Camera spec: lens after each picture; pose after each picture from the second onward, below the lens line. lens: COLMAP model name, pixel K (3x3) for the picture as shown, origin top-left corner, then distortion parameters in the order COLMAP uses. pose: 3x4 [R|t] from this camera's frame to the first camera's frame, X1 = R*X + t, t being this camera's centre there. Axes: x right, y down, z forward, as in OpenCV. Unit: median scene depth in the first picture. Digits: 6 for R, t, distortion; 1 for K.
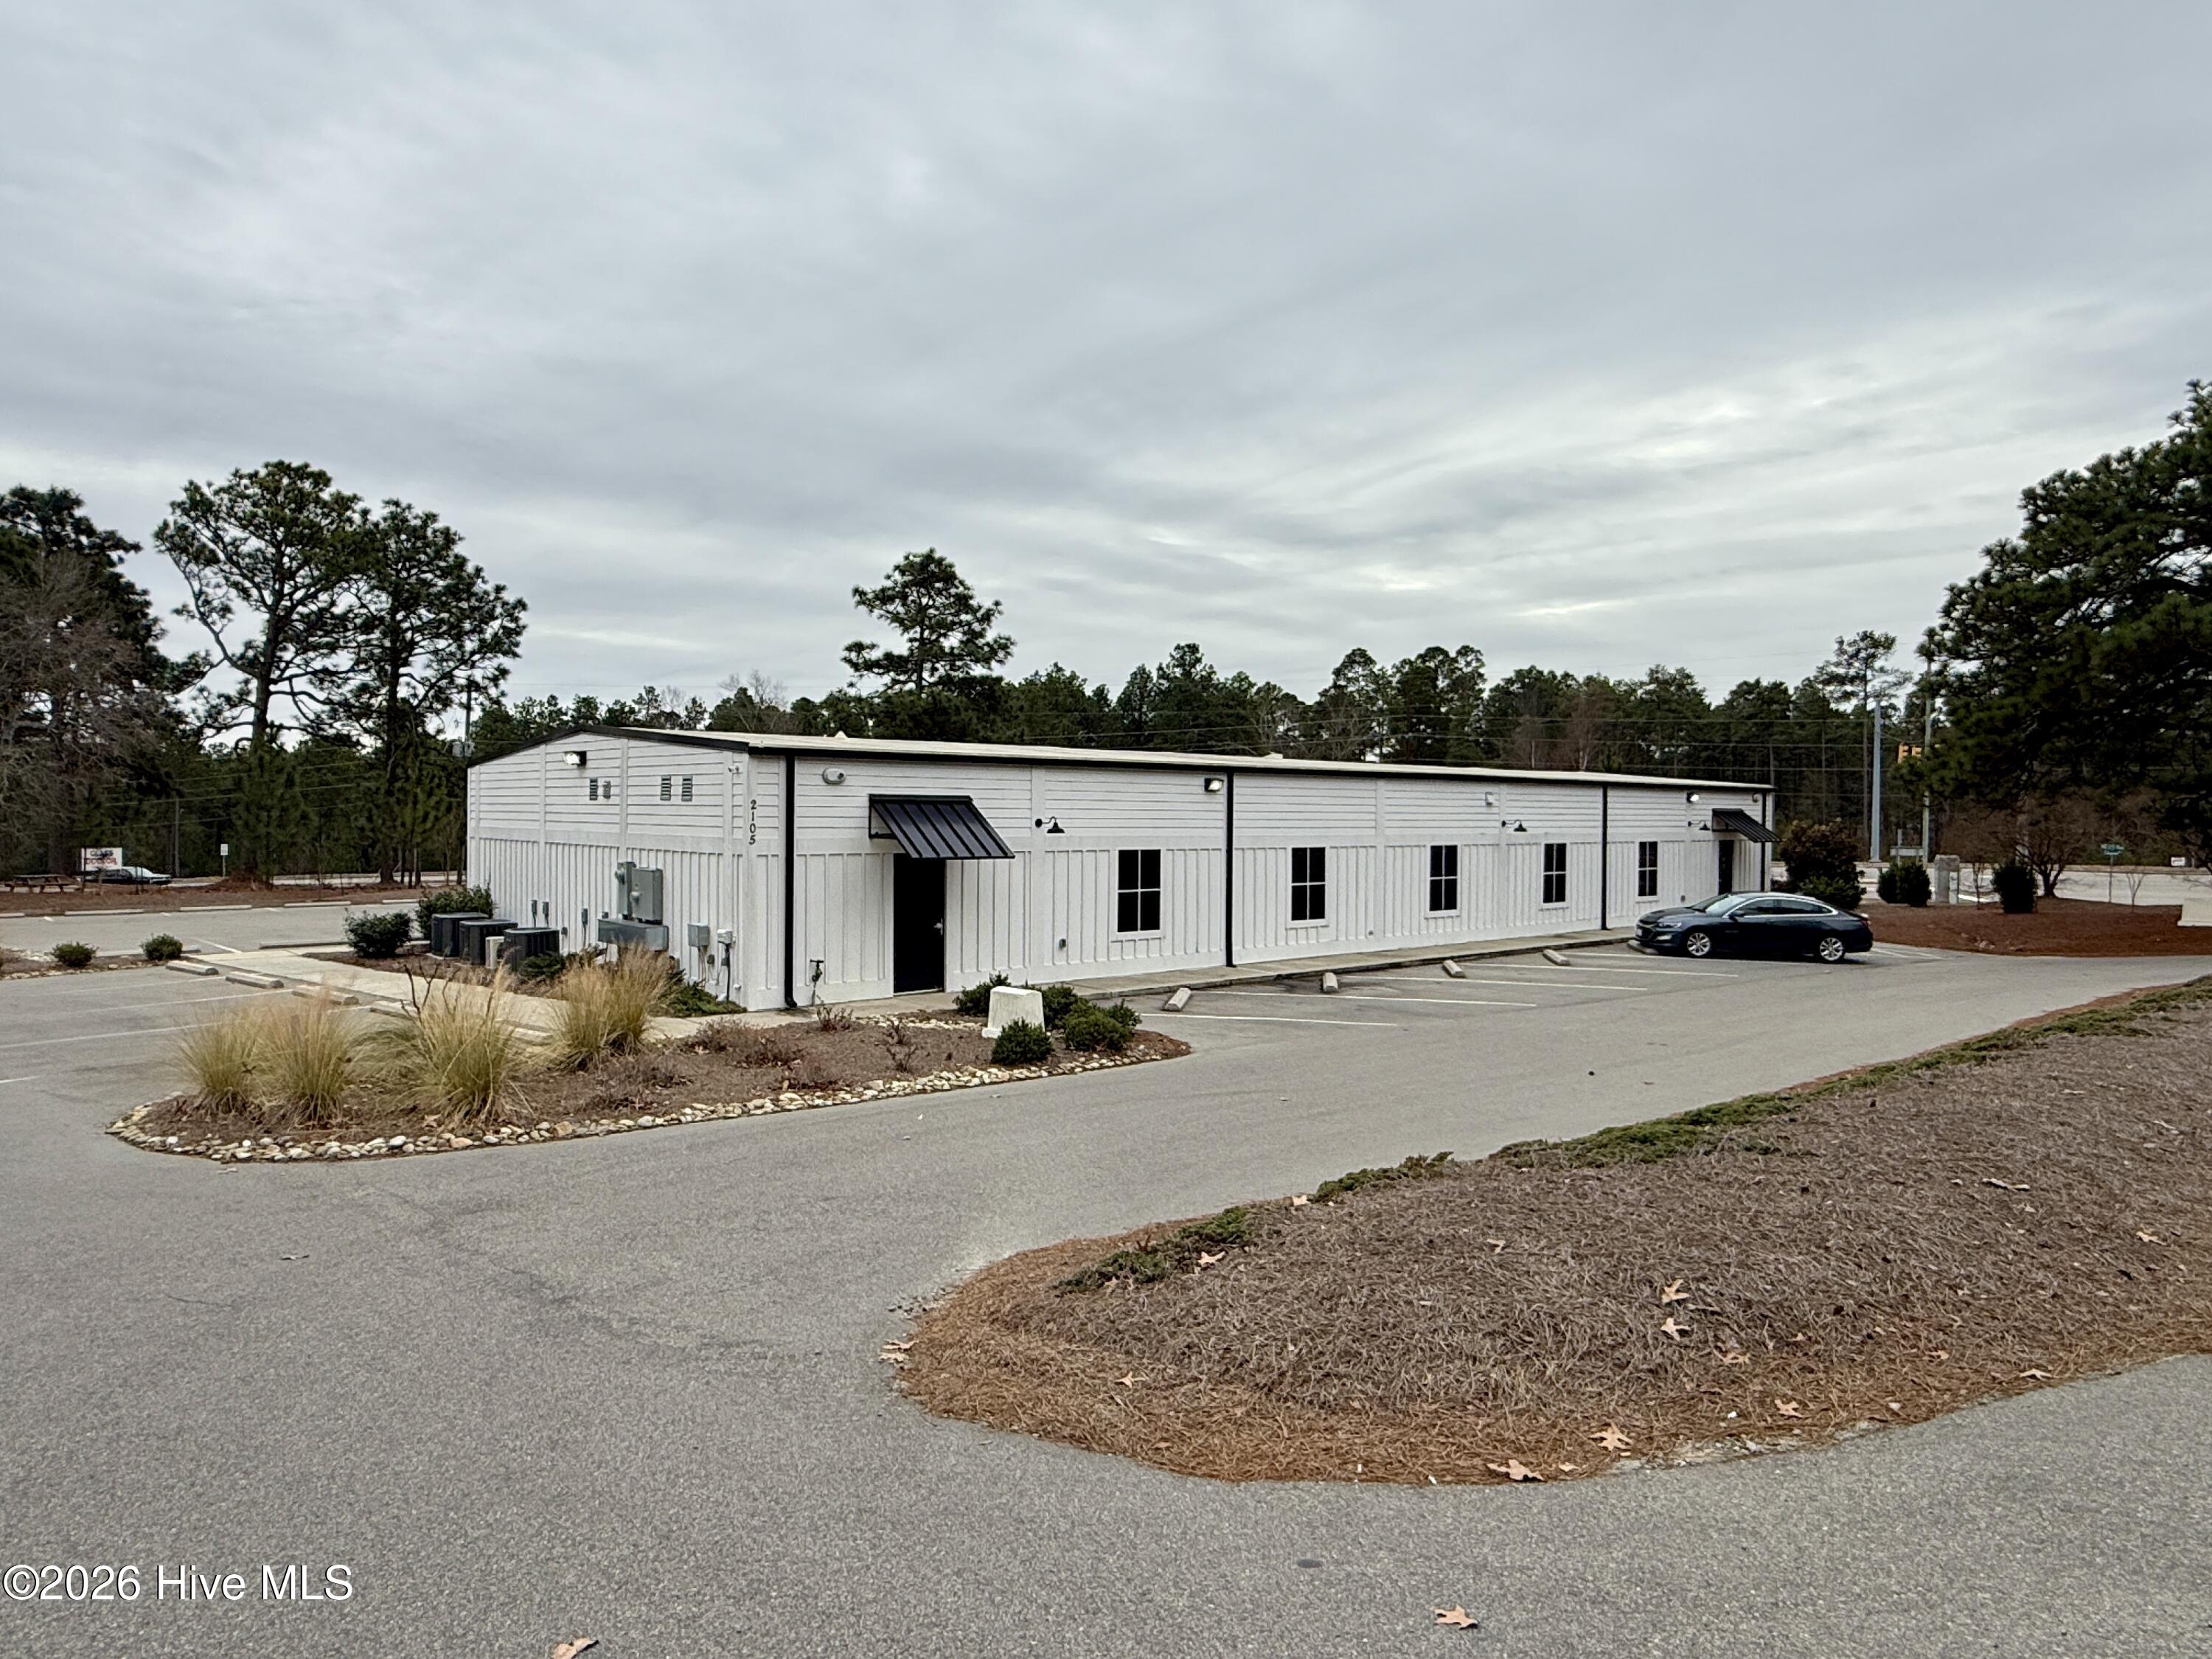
lens RADIAL K [[1439.0, 0, 1100.5], [0, 1439.0, 817.4], [0, 0, 1]] dist [0.006691, 0.004676]
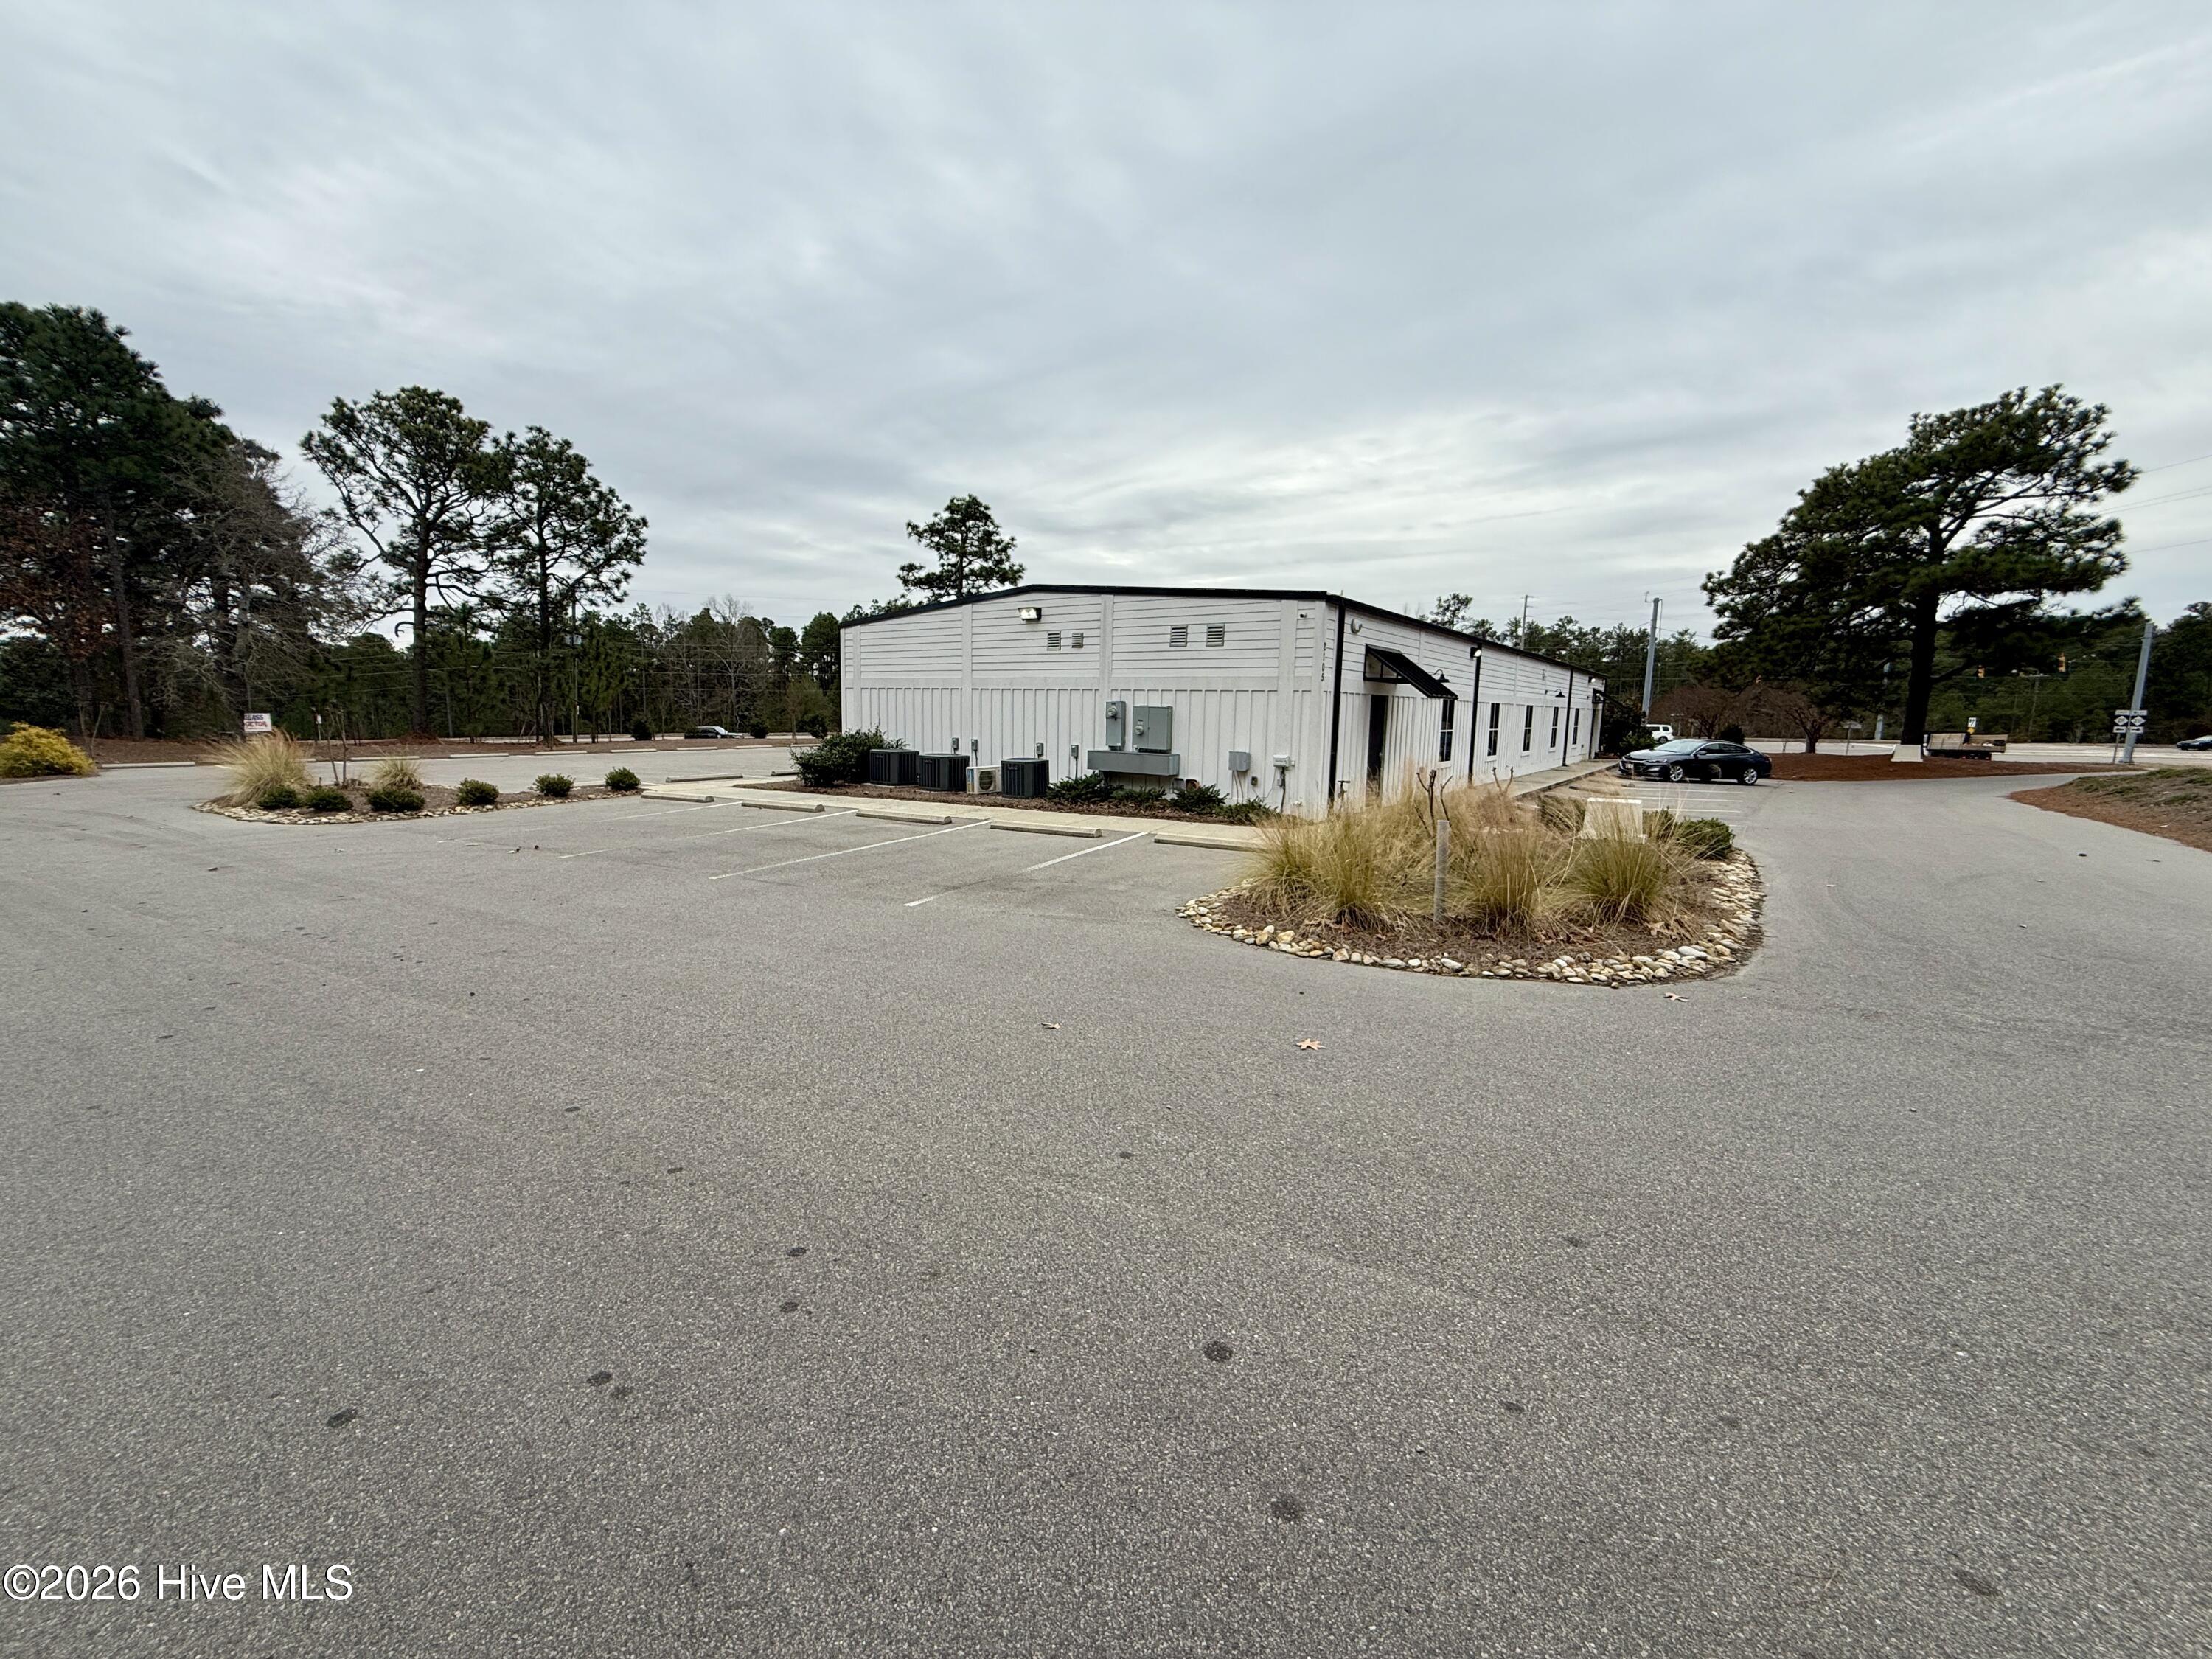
lens RADIAL K [[870.7, 0, 1089.5], [0, 870.7, 836.5], [0, 0, 1]] dist [-0.001901, 0.001662]
pose [[0.974877, -0.021606, 0.221692, -0.183379], [-0.011101, 0.989335, 0.145237, 0.013162], [-0.222466, -0.144049, 0.964240, 0.113007]]
